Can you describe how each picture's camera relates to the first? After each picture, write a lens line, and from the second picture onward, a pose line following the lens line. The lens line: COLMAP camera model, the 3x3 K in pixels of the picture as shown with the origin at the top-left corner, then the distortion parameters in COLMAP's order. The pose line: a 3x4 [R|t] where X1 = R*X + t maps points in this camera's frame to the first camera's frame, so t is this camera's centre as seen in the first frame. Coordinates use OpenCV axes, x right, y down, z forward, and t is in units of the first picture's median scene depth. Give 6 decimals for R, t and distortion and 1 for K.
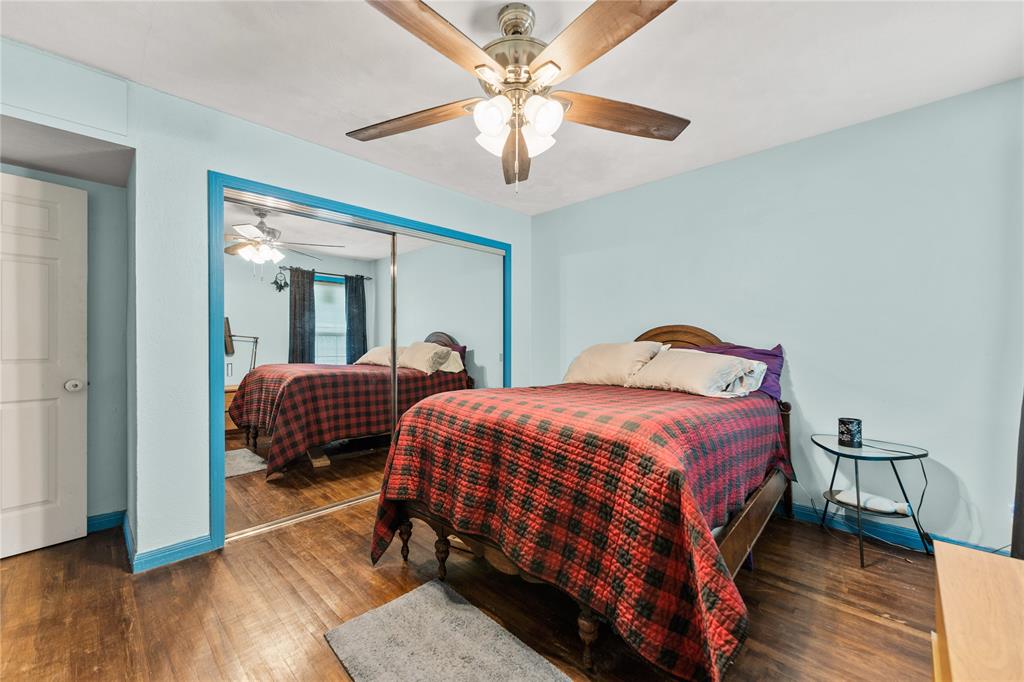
lens RADIAL K [[406.9, 0, 512.0], [0, 406.9, 342.1], [0, 0, 1]] dist [0.001052, 0.000051]
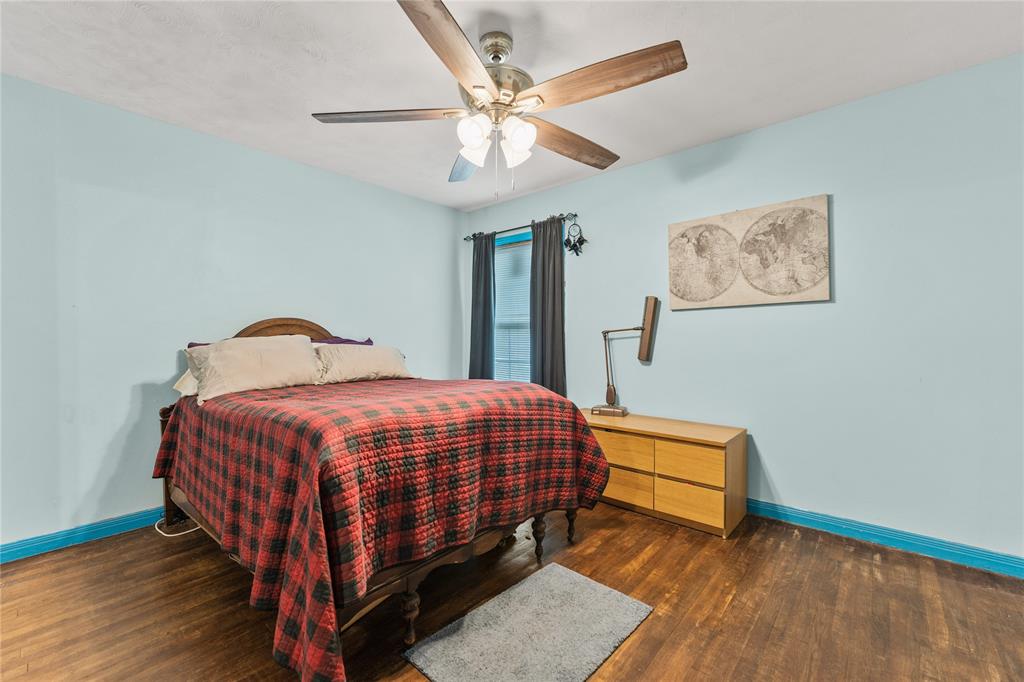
lens RADIAL K [[411.2, 0, 512.1], [0, 411.2, 336.1], [0, 0, 1]] dist [-0.000303, -0.000028]
pose [[-0.016014, -0.000748, 0.999871, -1.127399], [0.000394, 1.000000, 0.000754, 0.000089], [-0.999872, 0.000406, -0.016014, 0.975872]]
